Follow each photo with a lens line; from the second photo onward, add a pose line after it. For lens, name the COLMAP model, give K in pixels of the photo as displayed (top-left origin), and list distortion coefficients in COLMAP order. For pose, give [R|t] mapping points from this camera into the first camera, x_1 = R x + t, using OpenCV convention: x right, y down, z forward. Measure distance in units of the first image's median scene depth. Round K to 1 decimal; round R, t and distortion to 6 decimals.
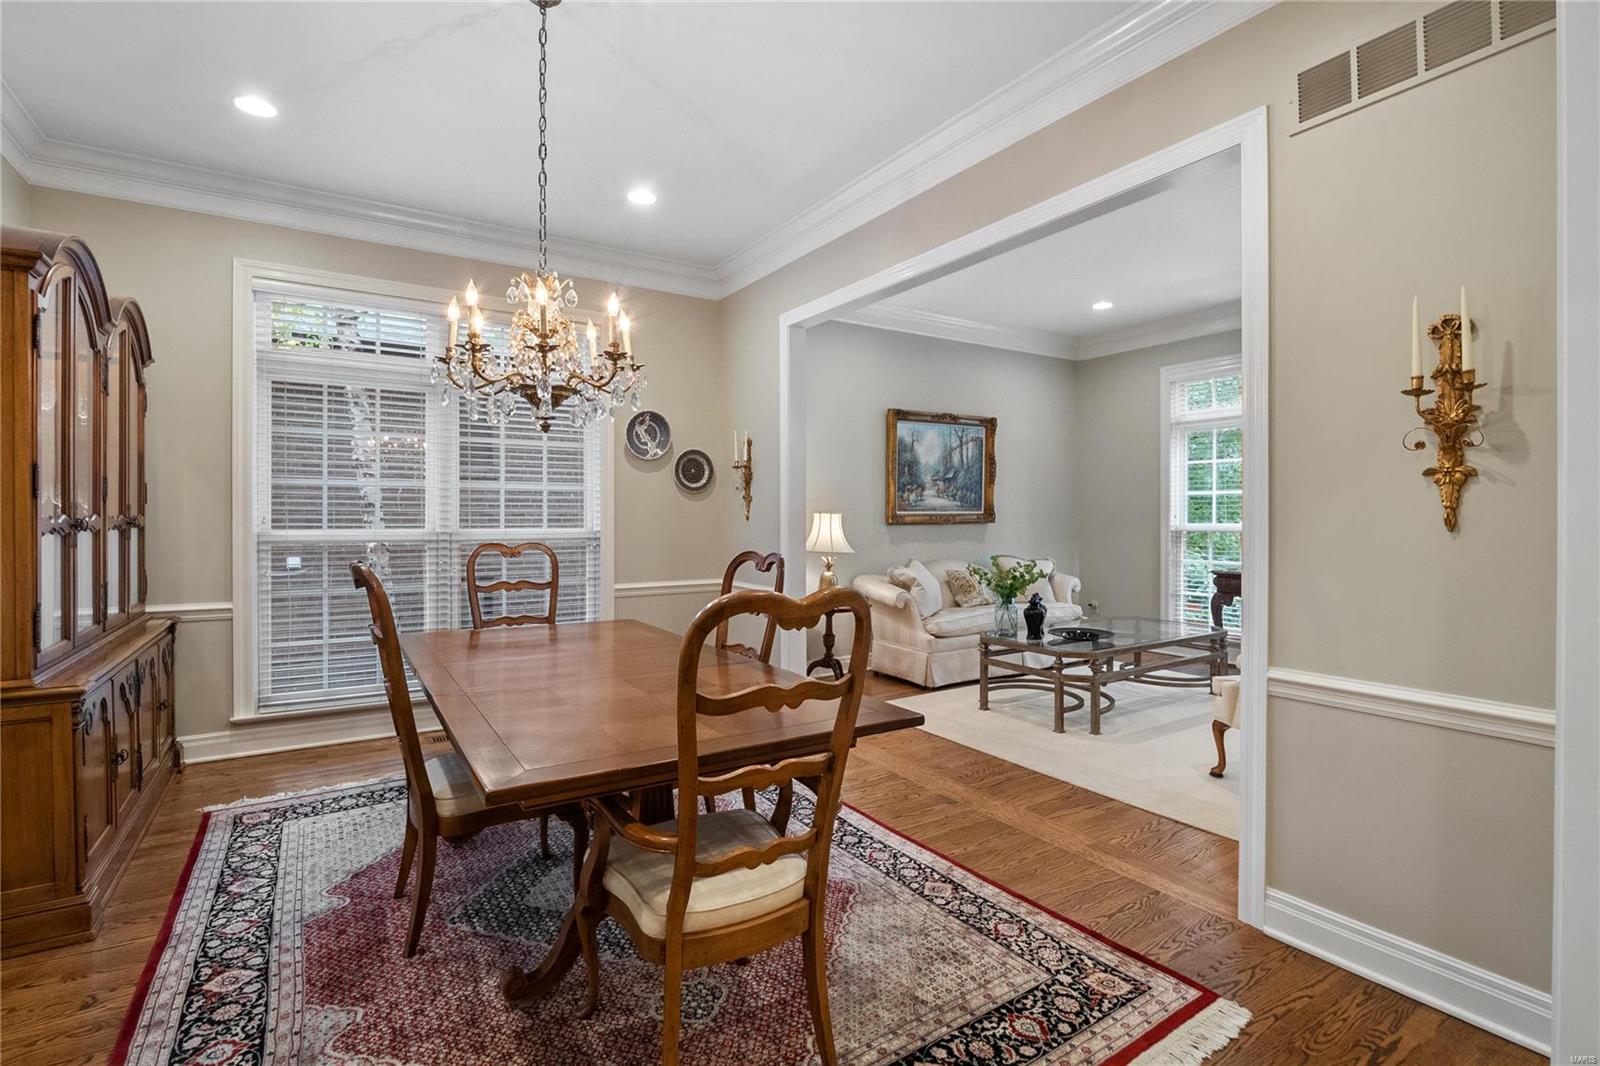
lens RADIAL K [[762.7, 0, 795.4], [0, 762.7, 513.5], [0, 0, 1]] dist [-0.012730, -0.000365]
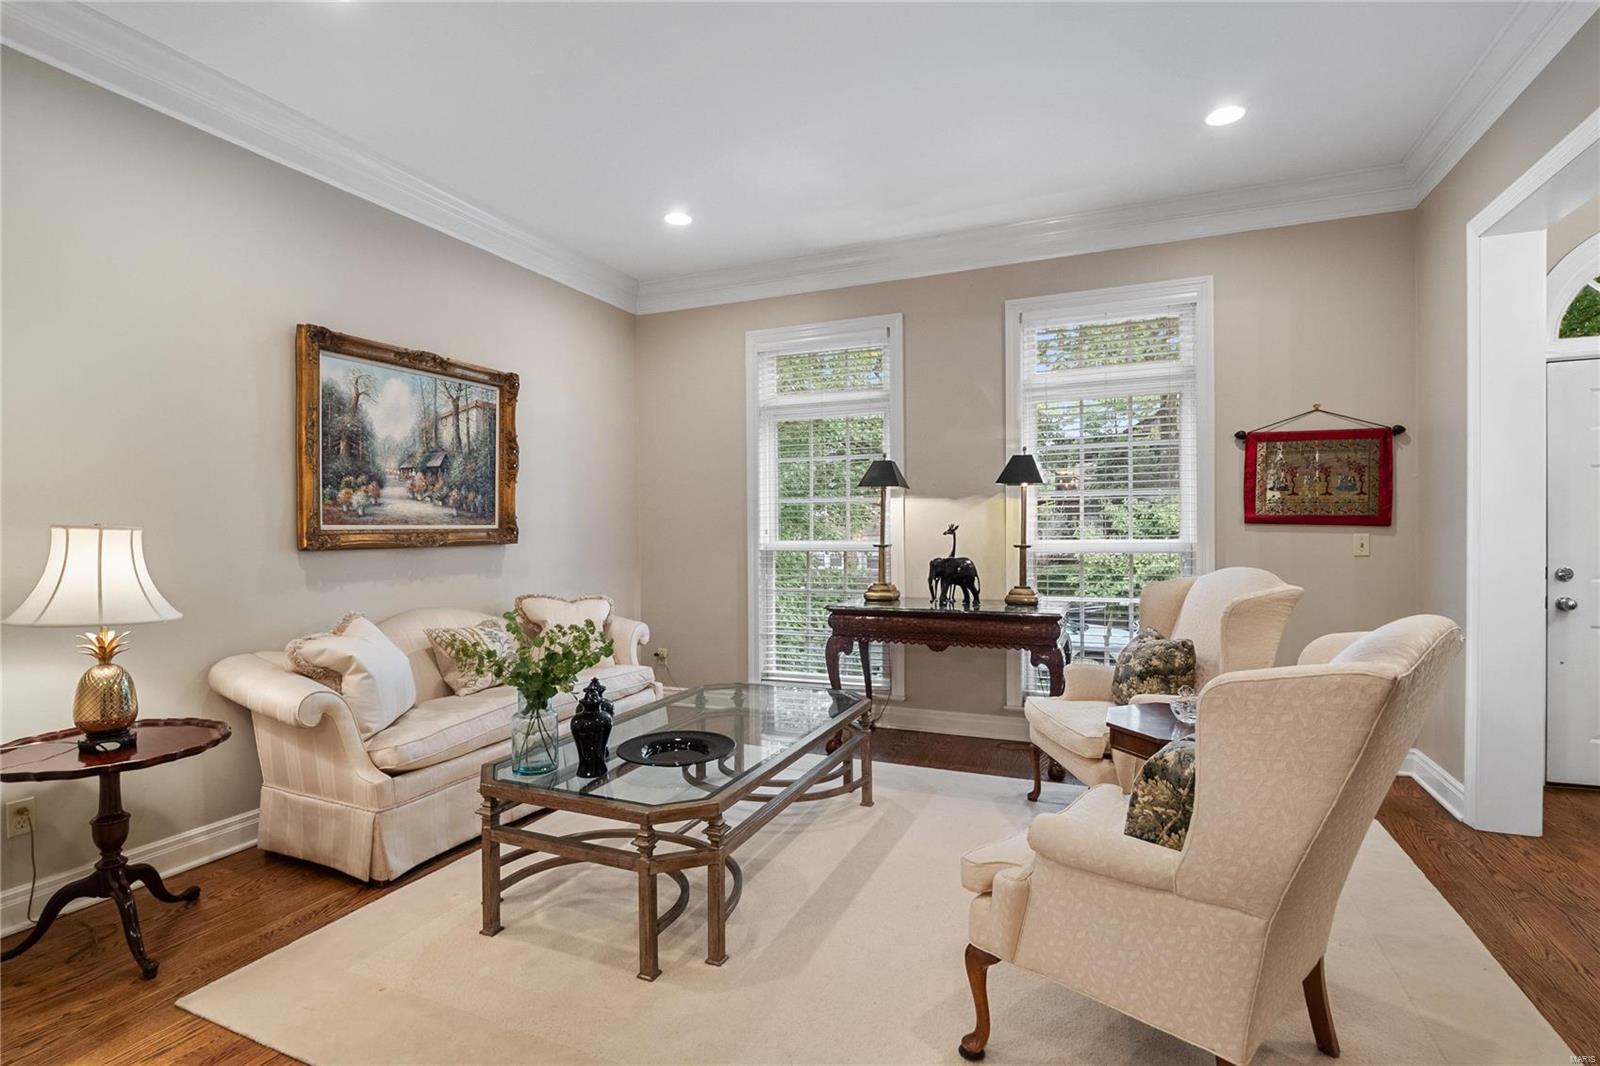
lens RADIAL K [[760.0, 0, 797.8], [0, 760.0, 545.2], [0, 0, 1]] dist [-0.001286, -0.000048]
pose [[0.826595, -0.015679, 0.562579, 0.110106], [0.004197, 0.999756, 0.021696, 0.001181], [-0.562782, -0.015572, 0.826459, 0.386984]]
